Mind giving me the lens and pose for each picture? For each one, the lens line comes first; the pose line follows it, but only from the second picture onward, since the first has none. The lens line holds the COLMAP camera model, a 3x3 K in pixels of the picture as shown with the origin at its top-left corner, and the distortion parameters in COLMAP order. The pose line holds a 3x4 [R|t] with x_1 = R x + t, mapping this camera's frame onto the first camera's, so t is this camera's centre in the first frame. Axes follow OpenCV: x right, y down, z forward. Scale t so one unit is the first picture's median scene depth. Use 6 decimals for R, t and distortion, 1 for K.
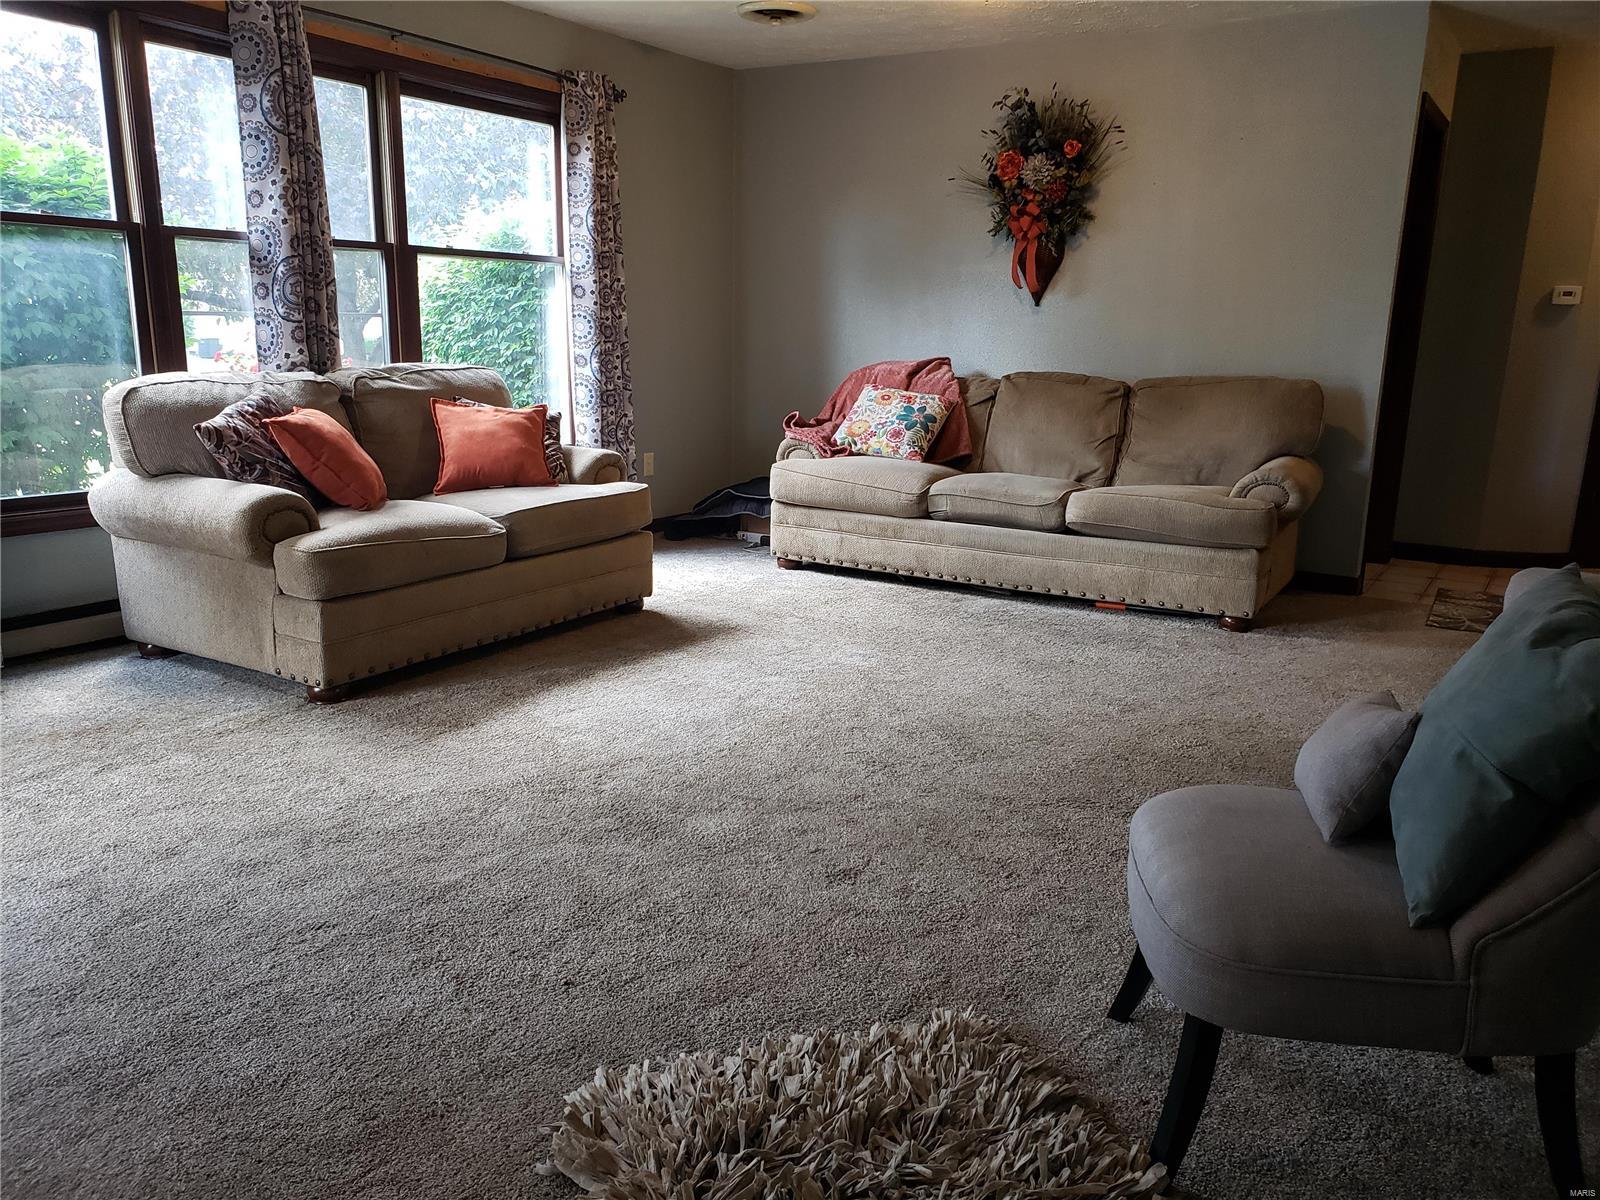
lens RADIAL K [[1251.3, 0, 800.0], [0, 1251.3, 600.0], [0, 0, 1]] dist [0.018609, 0.009197]
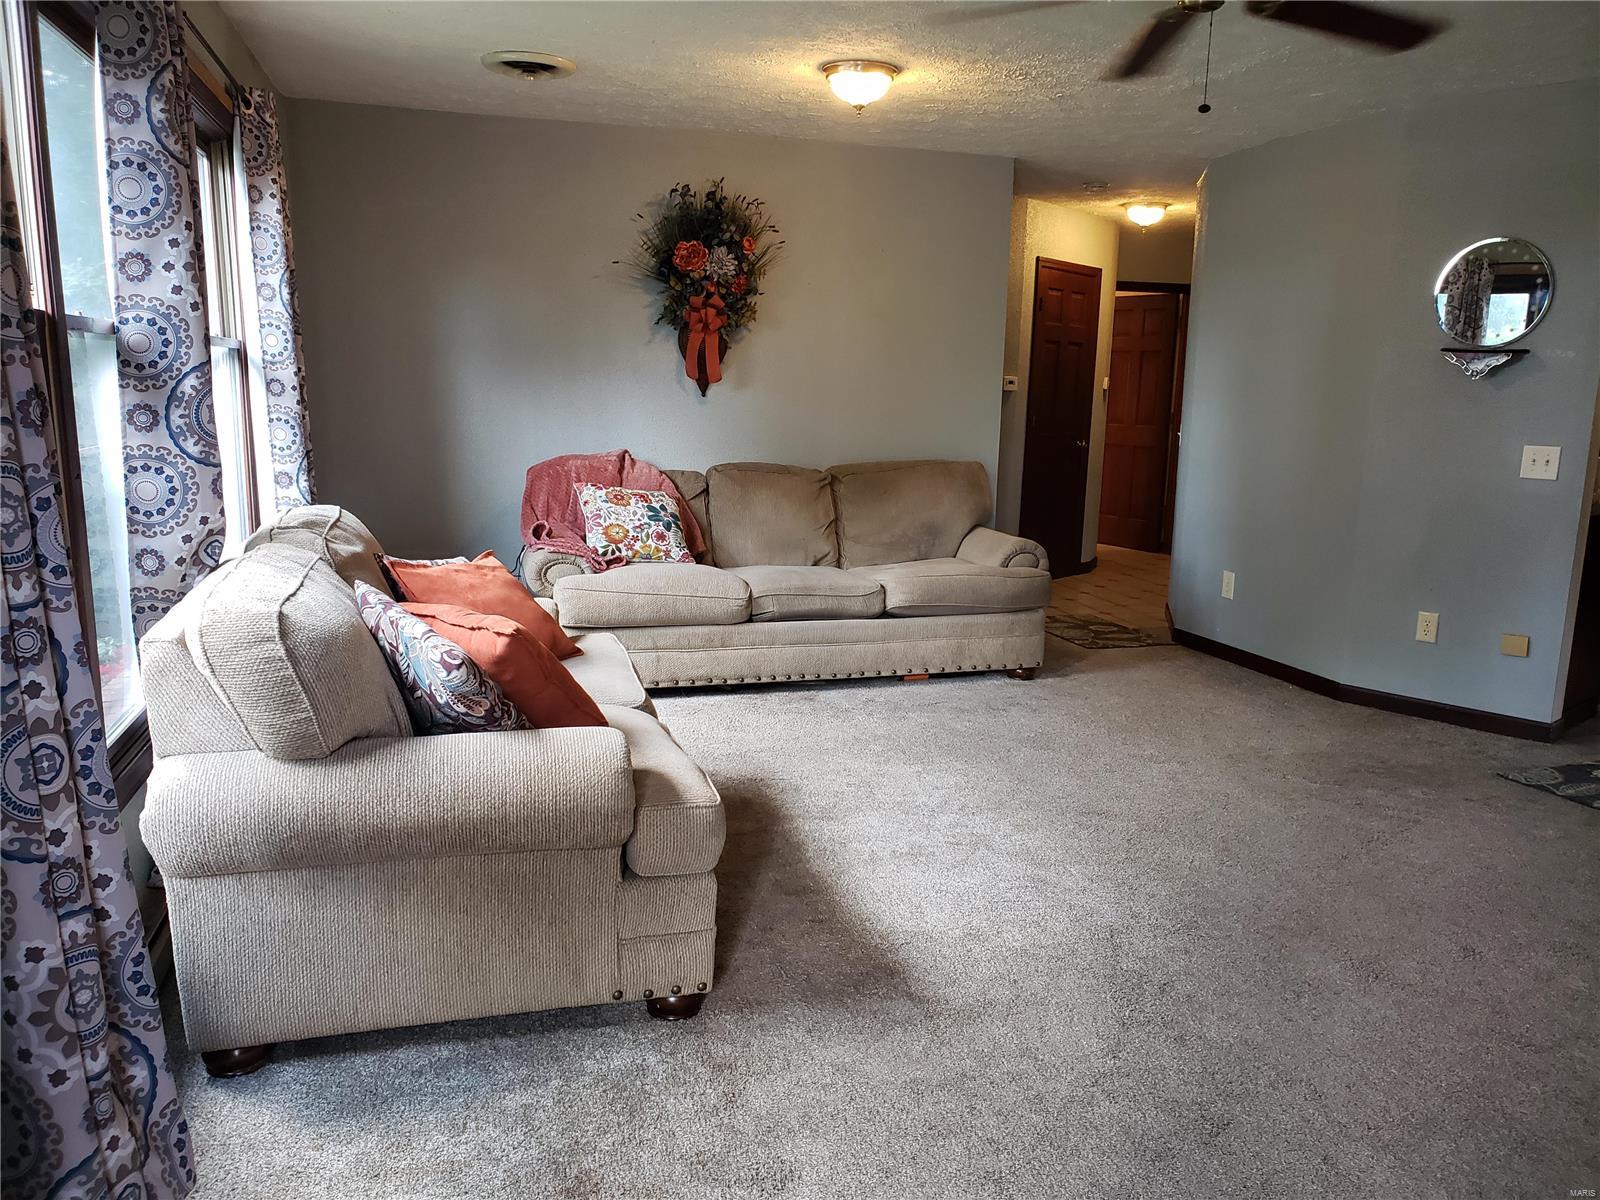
lens RADIAL K [[1211.2, 0, 798.0], [0, 1211.2, 614.2], [0, 0, 1]] dist [0.082007, -0.093234]
pose [[0.694197, -0.142675, 0.705503, -0.559706], [0.153178, 0.986989, 0.048877, -0.116855], [-0.703297, 0.074137, 0.707020, 0.323087]]
